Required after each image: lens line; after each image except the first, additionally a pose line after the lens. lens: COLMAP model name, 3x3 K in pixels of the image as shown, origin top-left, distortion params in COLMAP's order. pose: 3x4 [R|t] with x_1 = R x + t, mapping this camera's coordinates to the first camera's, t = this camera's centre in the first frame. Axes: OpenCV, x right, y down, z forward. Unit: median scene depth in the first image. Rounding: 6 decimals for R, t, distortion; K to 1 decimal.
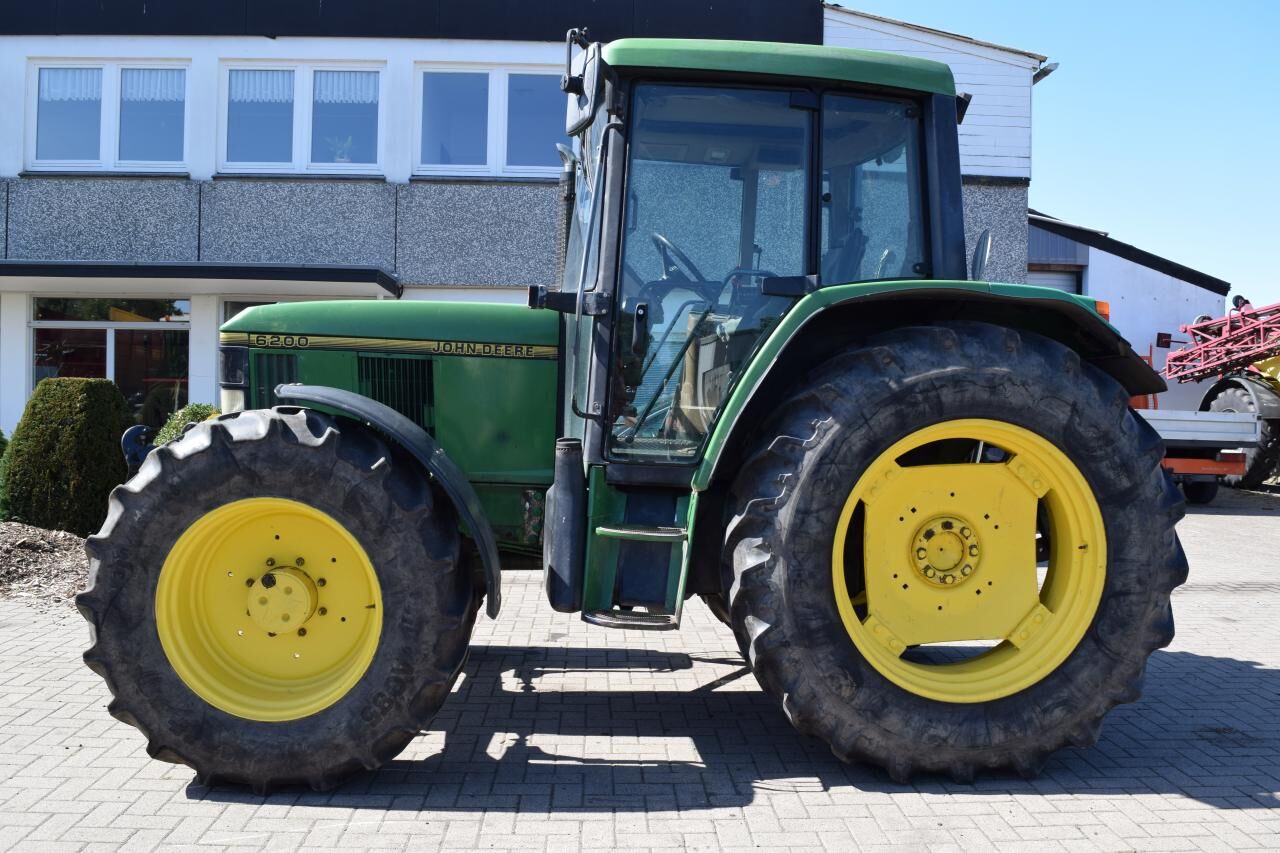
lens RADIAL K [[1051.8, 0, 641.0], [0, 1051.8, 425.5], [0, 0, 1]] dist [-0.117444, 0.082818]
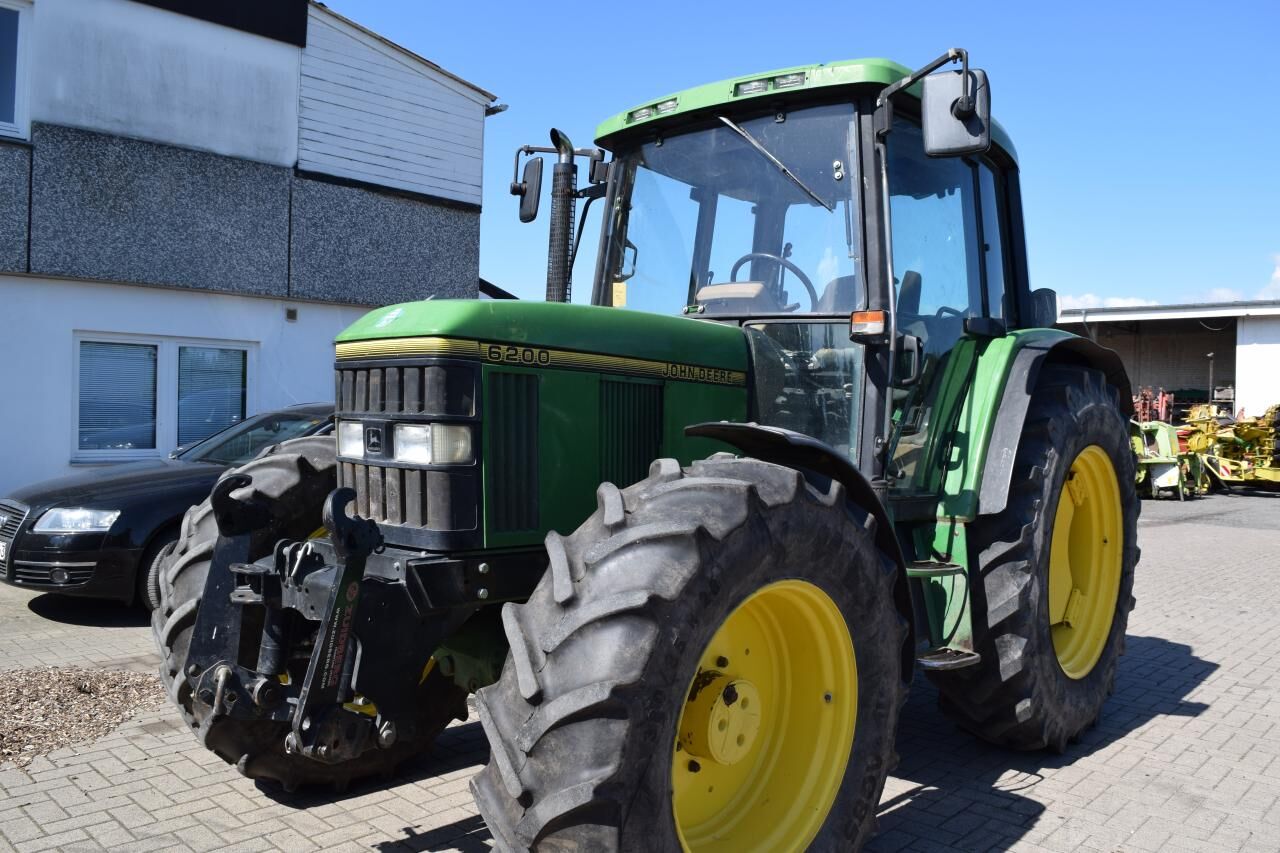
lens RADIAL K [[982.3, 0, 639.3], [0, 982.3, 429.3], [0, 0, 1]] dist [-0.080985, -0.004455]
pose [[0.732876, -0.014568, 0.680206, -0.835362], [0.011825, 0.999892, 0.008673, -0.040922], [-0.680260, 0.001687, 0.732969, 0.523055]]
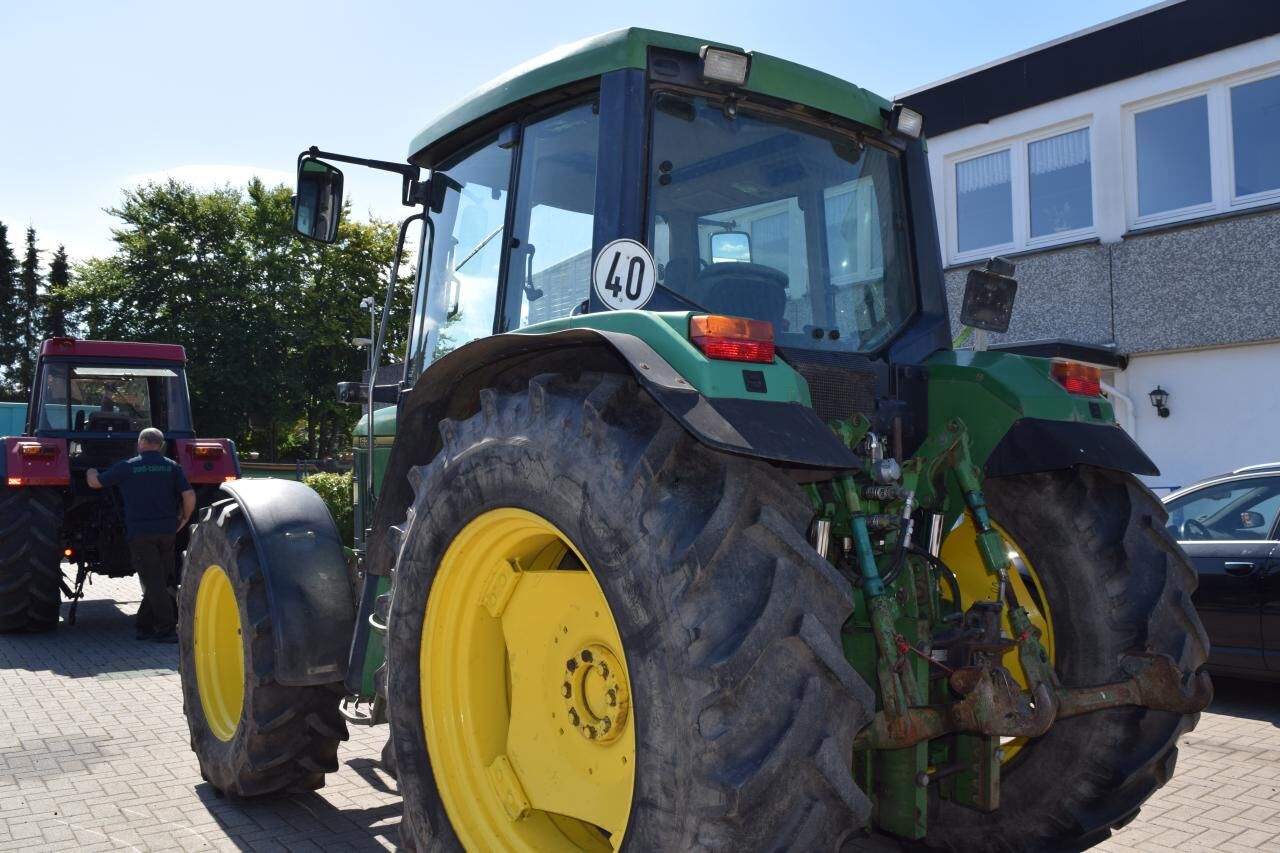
lens RADIAL K [[1051.8, 0, 641.3], [0, 1051.8, 420.8], [0, 0, 1]] dist [-0.117444, 0.082818]
pose [[0.577030, -0.065159, -0.814119, 0.968715], [-0.006689, 0.996402, -0.084489, -0.005744], [0.816695, 0.054198, 0.574518, 0.641947]]
